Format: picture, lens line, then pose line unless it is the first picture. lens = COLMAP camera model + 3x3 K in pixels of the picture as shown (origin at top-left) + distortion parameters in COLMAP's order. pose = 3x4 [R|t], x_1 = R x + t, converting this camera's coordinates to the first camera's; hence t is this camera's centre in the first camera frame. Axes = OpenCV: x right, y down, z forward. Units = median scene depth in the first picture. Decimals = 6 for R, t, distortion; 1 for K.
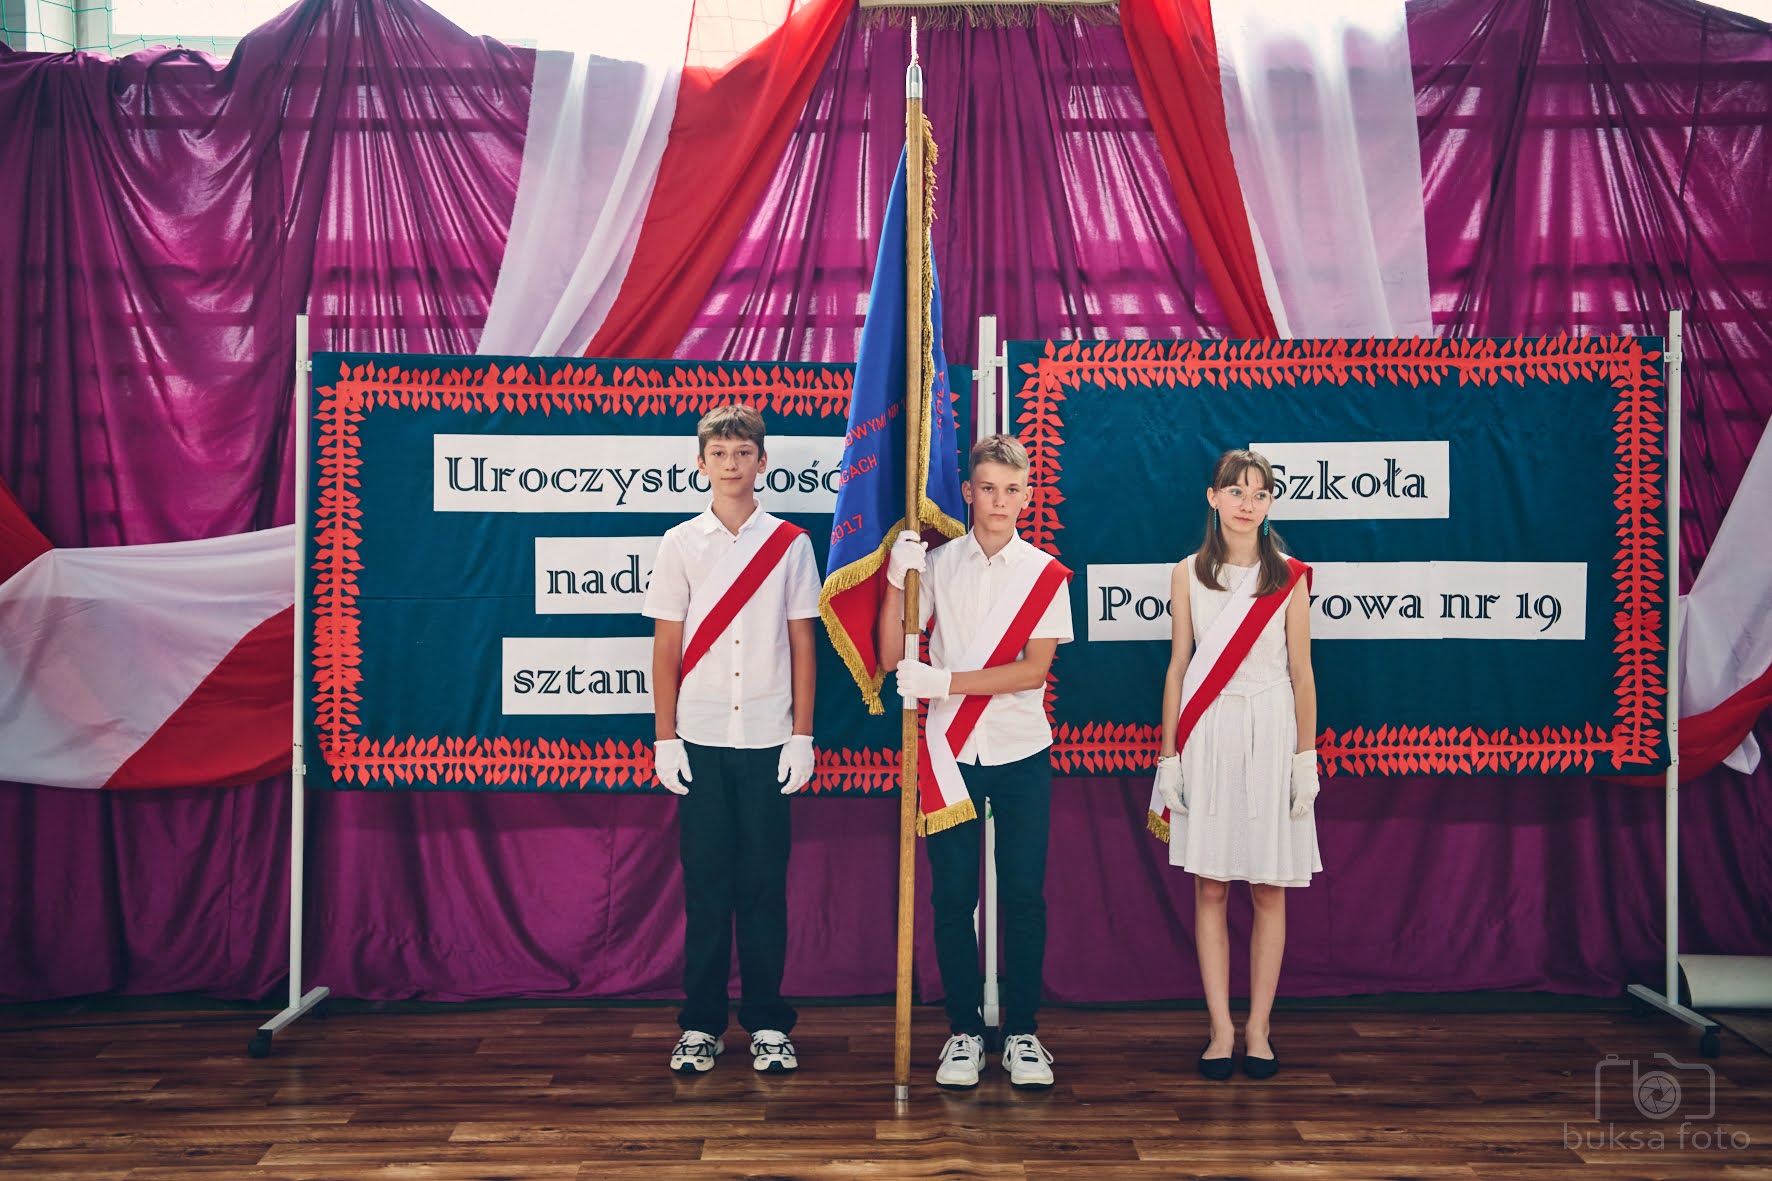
lens RADIAL K [[2464.1, 0, 865.6], [0, 2464.1, 525.5], [0, 0, 1]] dist [0.105132, 0.055945]
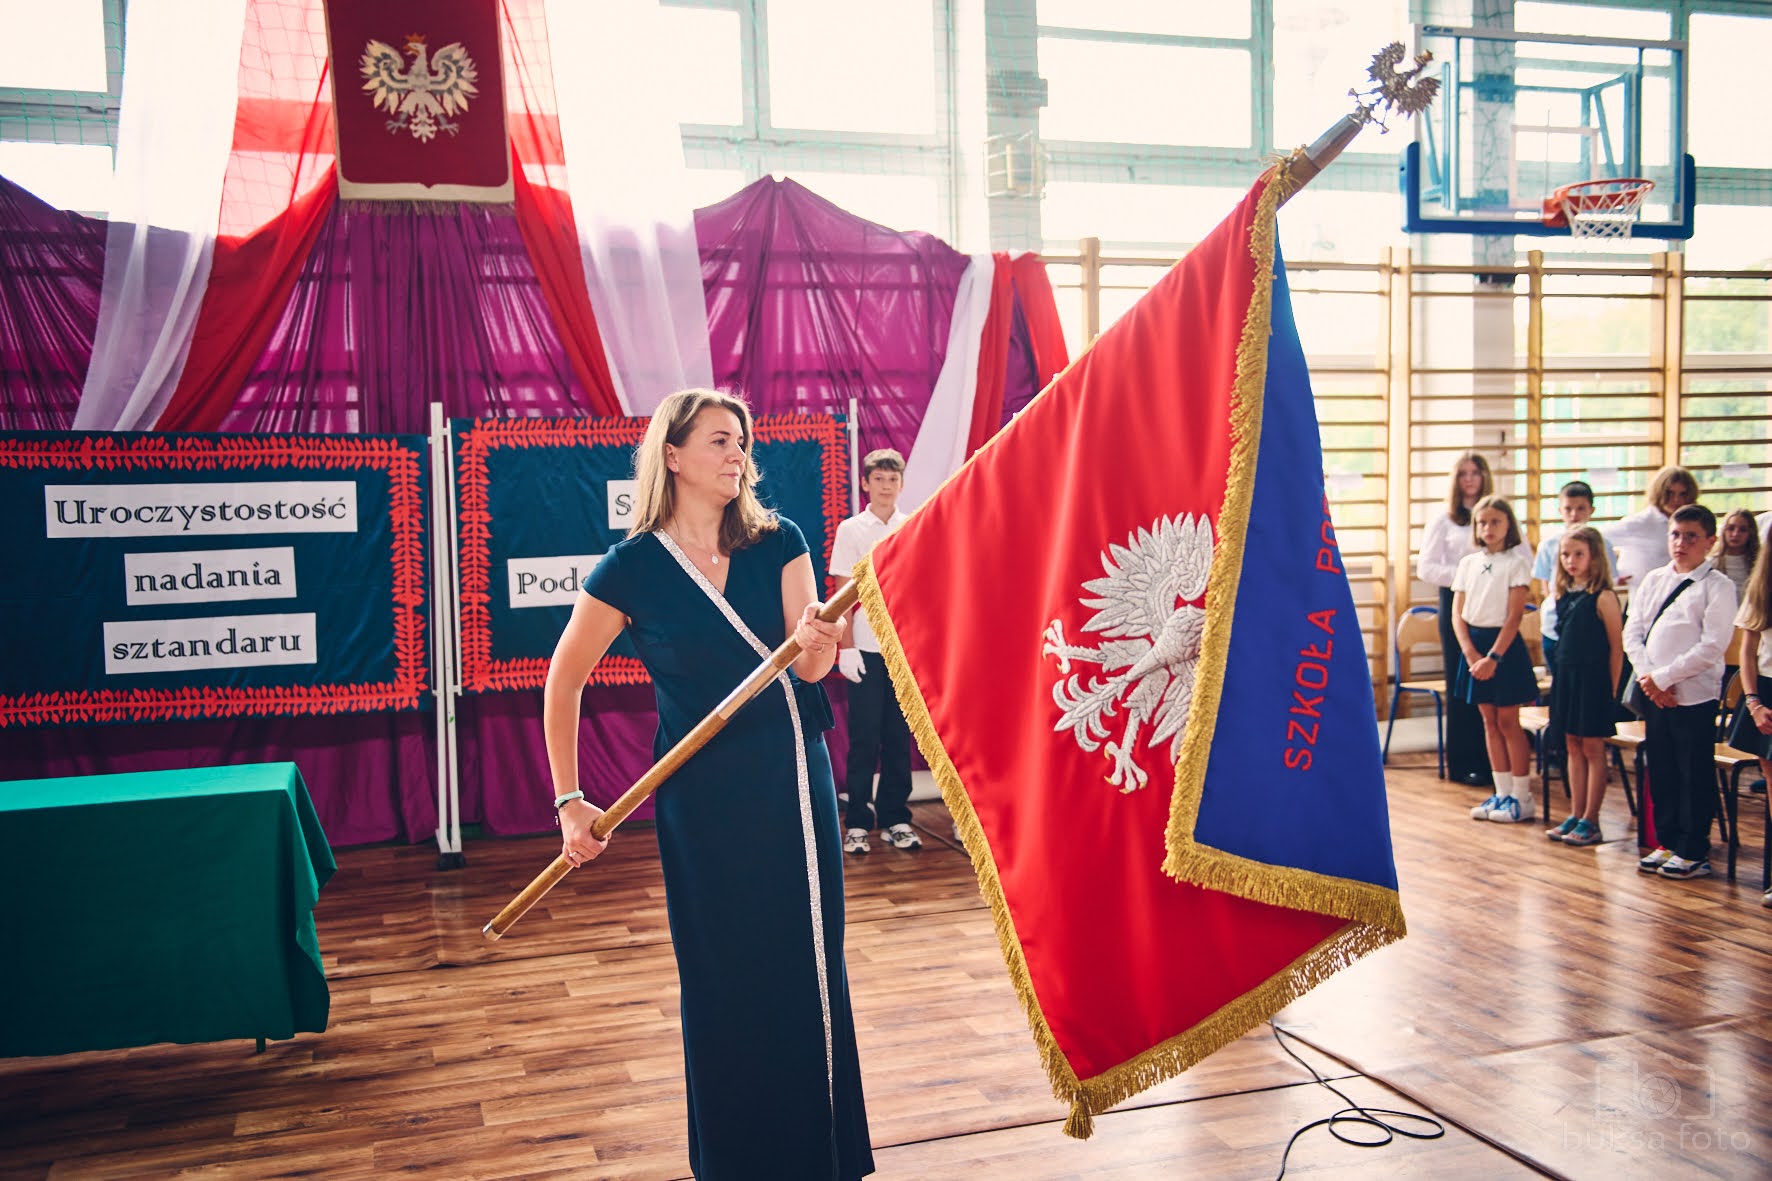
lens RADIAL K [[1654.0, 0, 890.6], [0, 1654.0, 592.9], [0, 0, 1]] dist [0.024020, -0.009267]
pose [[0.950802, -0.040340, 0.307163, -0.004143], [0.029544, 0.998774, 0.039717, 0.002283], [-0.308388, -0.028688, 0.950828, -0.088842]]
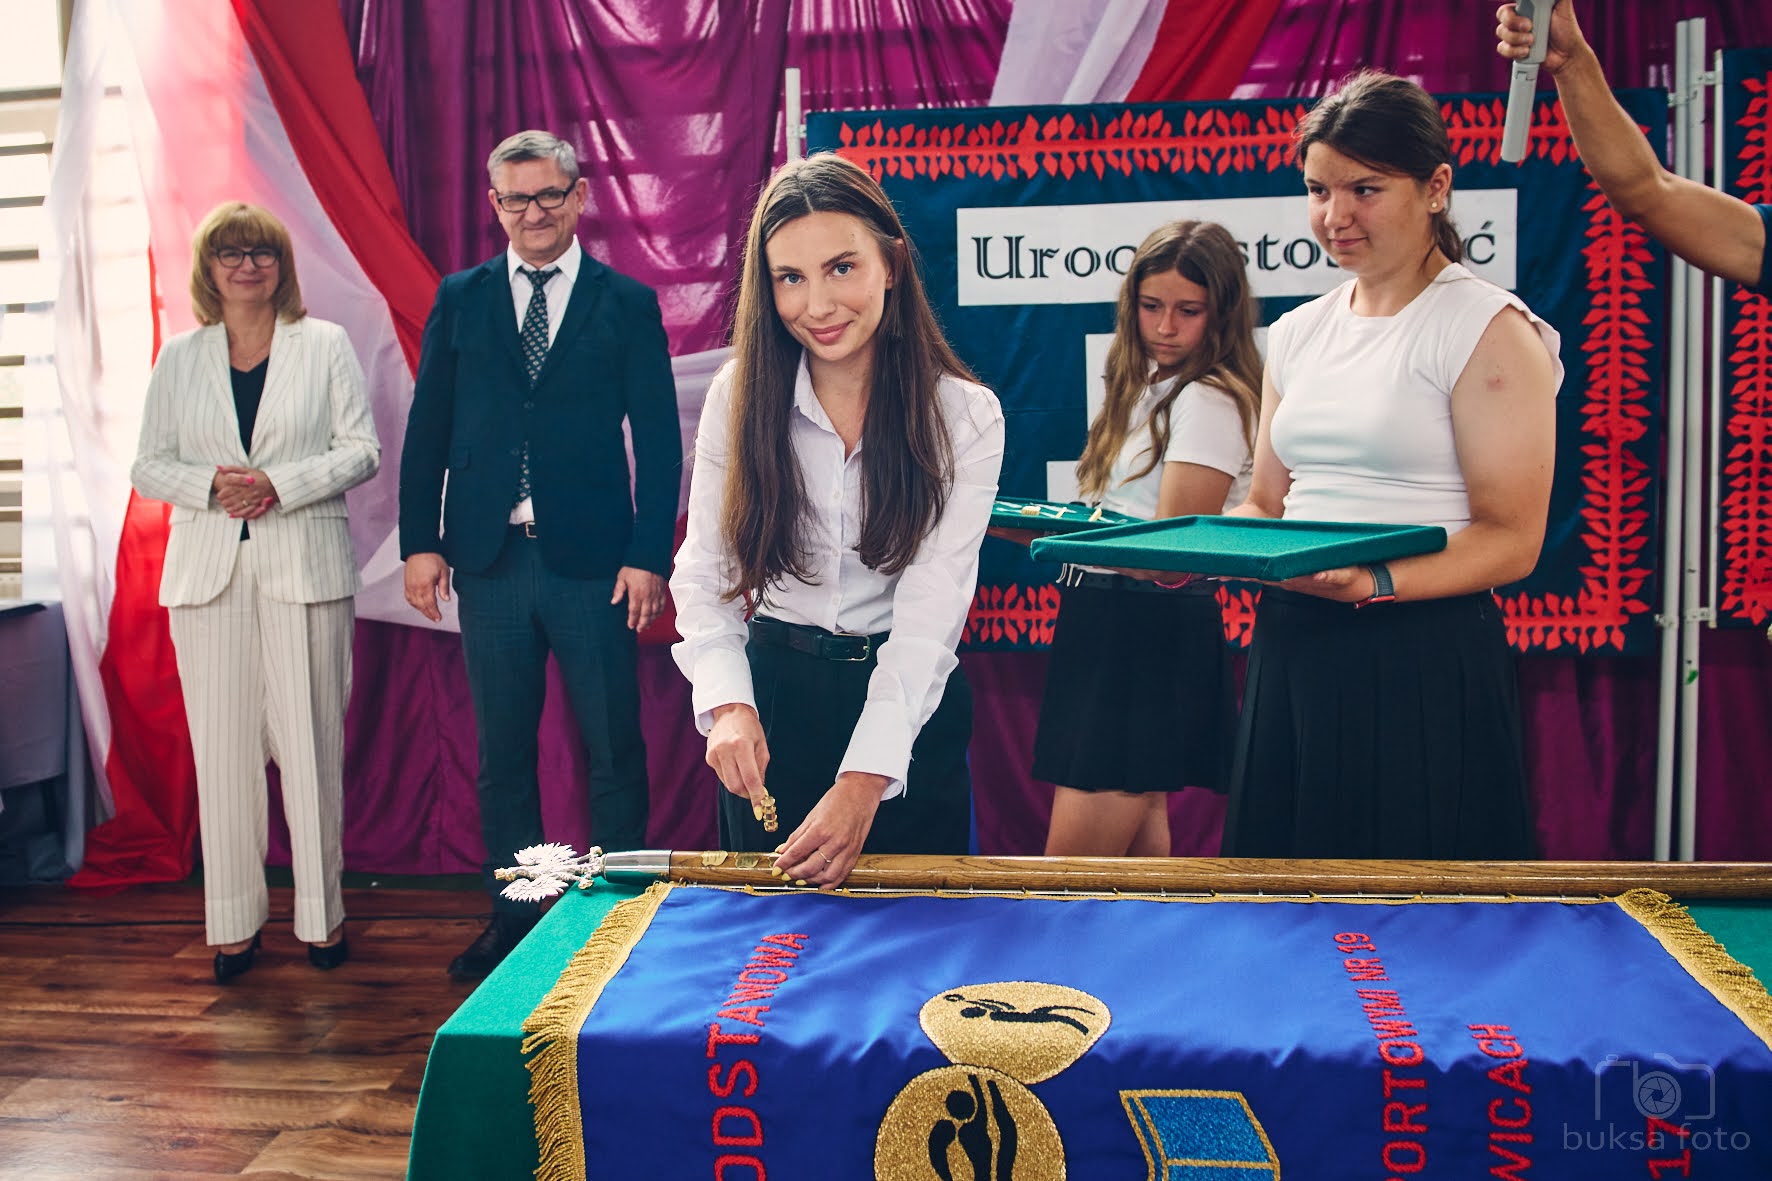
lens RADIAL K [[1673.1, 0, 772.2], [0, 1673.1, 493.9], [0, 0, 1]] dist [-0.037906, -0.008805]
pose [[0.986617, -0.019919, -0.161835, -0.147694], [0.028237, 0.998386, 0.049265, 0.026706], [0.160593, -0.053176, 0.985587, 0.452405]]
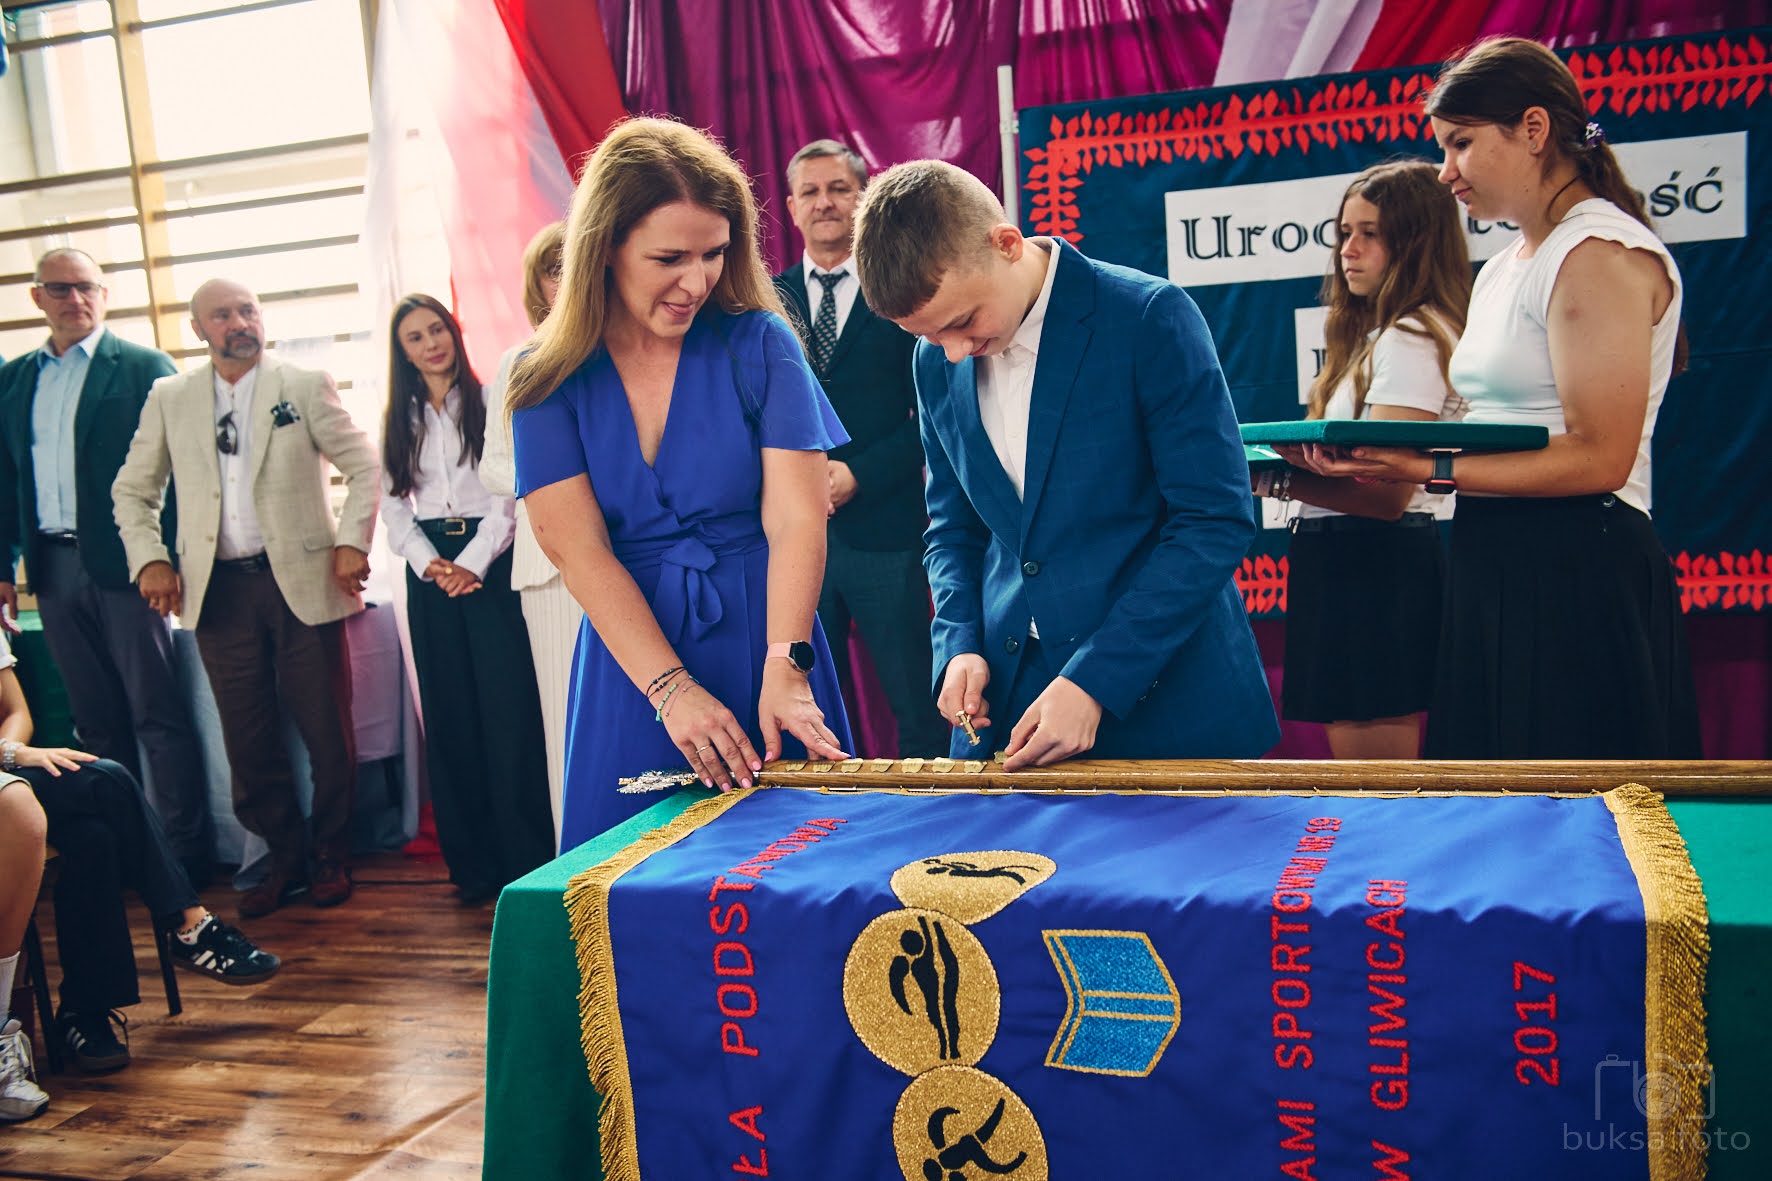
lens RADIAL K [[1654.0, 0, 890.6], [0, 1654.0, 592.9], [0, 0, 1]] dist [0.024020, -0.009267]
pose [[0.944519, -0.032672, -0.326829, -0.084588], [0.064603, 0.994083, 0.087324, 0.041470], [0.322042, -0.103593, 0.941041, 0.435288]]
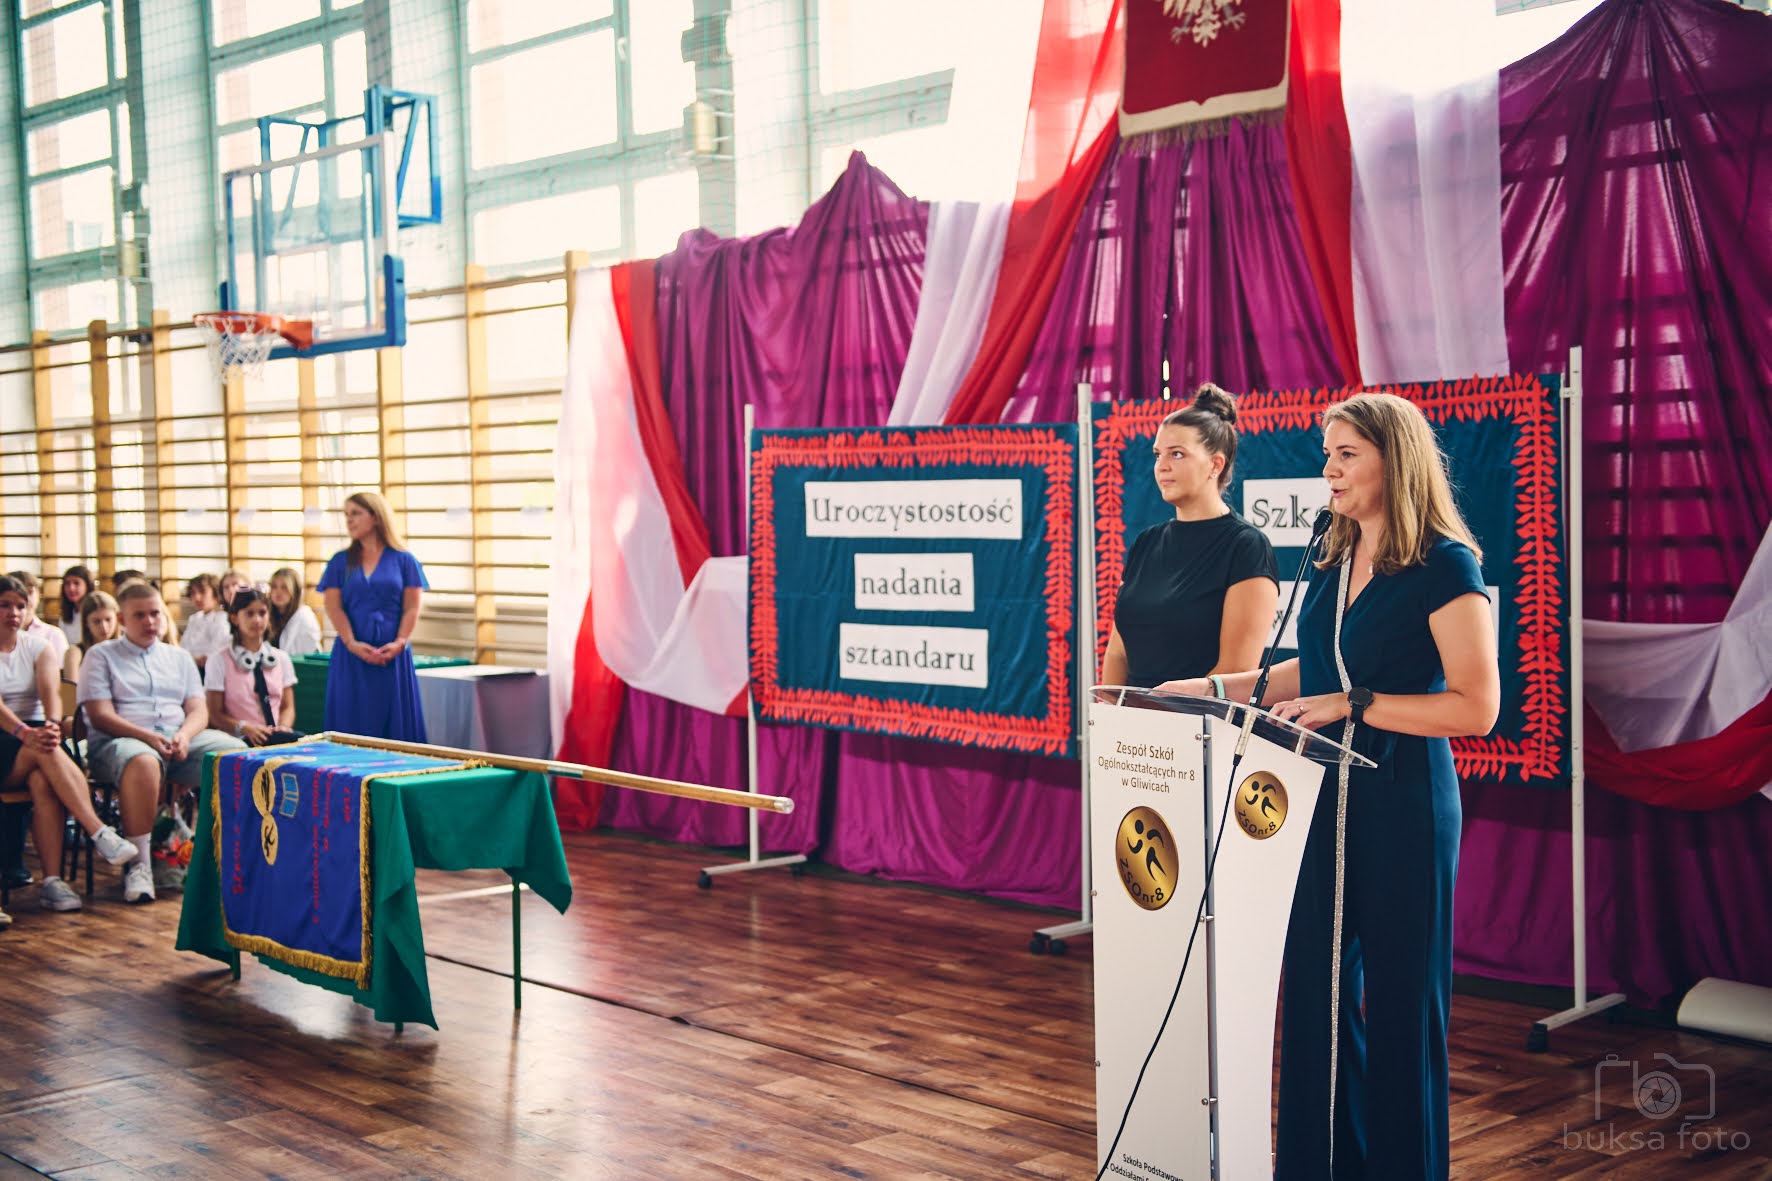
lens RADIAL K [[2260.5, 0, 886.0], [0, 2260.5, 590.5], [0, 0, 1]] dist [0.142652, 0.000684]
pose [[0.669455, 0.022037, -0.742525, 0.847828], [-0.005967, 0.999687, 0.024289, -0.005967], [0.742828, -0.011830, 0.669377, 0.140735]]
